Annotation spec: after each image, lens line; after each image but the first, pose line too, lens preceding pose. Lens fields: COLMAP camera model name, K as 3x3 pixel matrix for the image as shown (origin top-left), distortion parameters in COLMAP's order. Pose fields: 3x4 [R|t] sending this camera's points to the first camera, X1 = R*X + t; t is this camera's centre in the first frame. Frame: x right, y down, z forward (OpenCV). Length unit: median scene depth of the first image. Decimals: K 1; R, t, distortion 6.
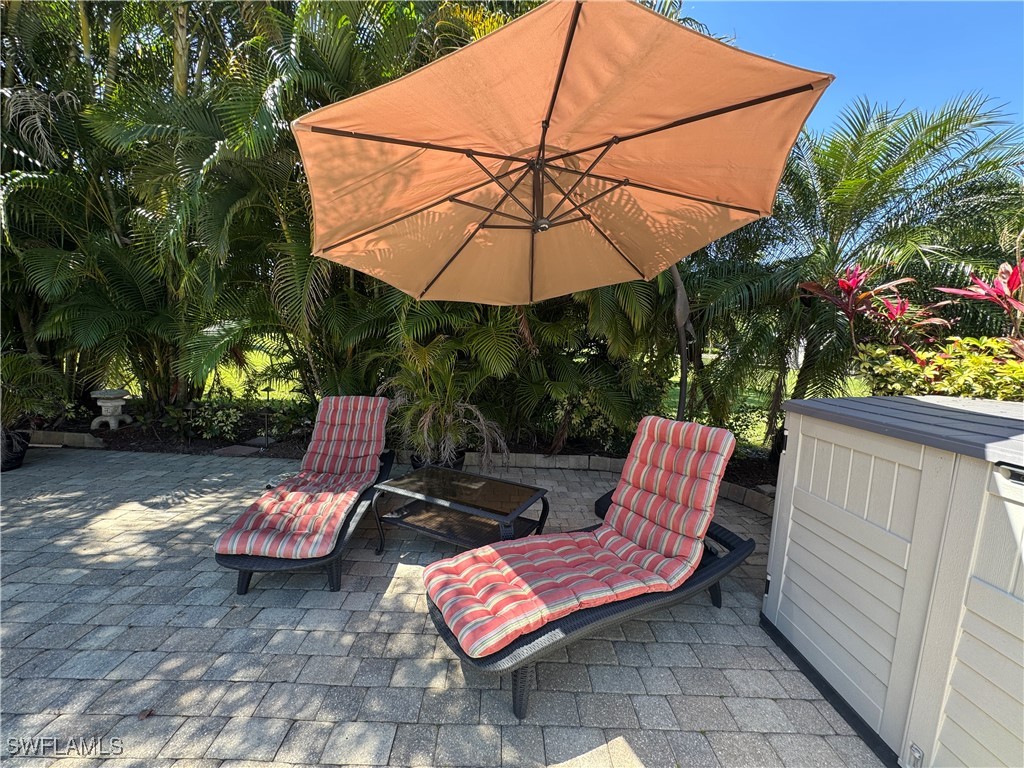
lens RADIAL K [[406.7, 0, 515.3], [0, 406.7, 387.0], [0, 0, 1]] dist [-0.000930, 0.000277]
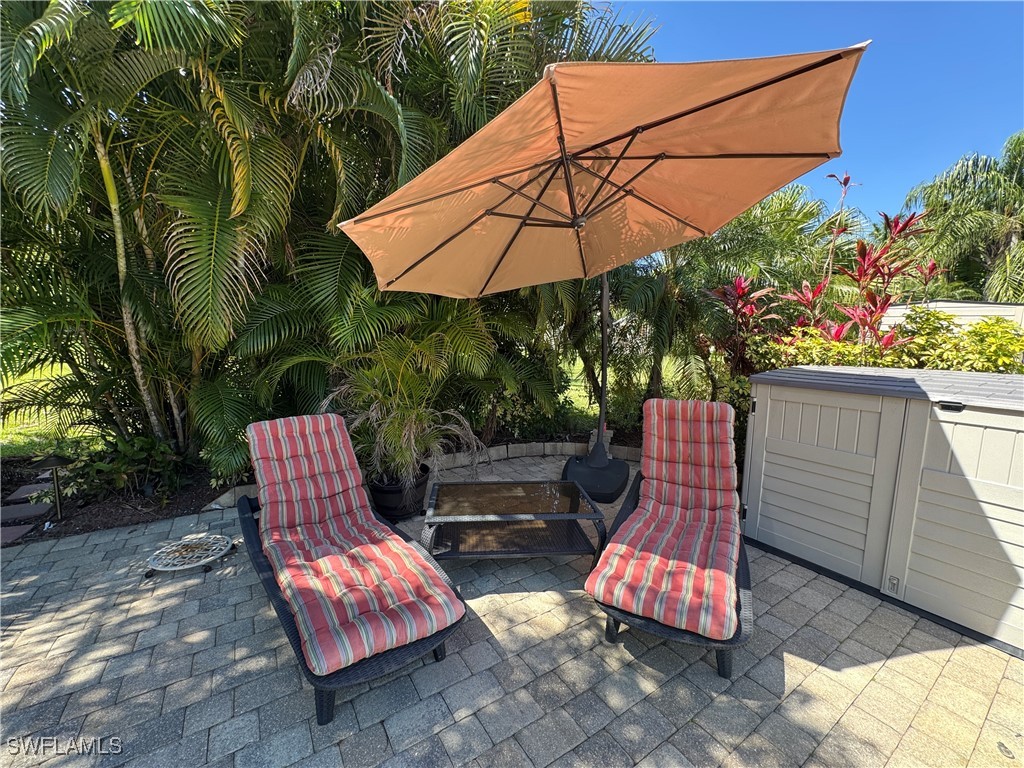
lens RADIAL K [[406.7, 0, 510.4], [0, 406.7, 386.9], [0, 0, 1]] dist [-0.000930, 0.000277]
pose [[0.846823, -0.093850, 0.523529, -0.612066], [0.078316, 0.995582, 0.051794, -0.054380], [-0.526077, -0.002860, 0.850432, 0.217621]]
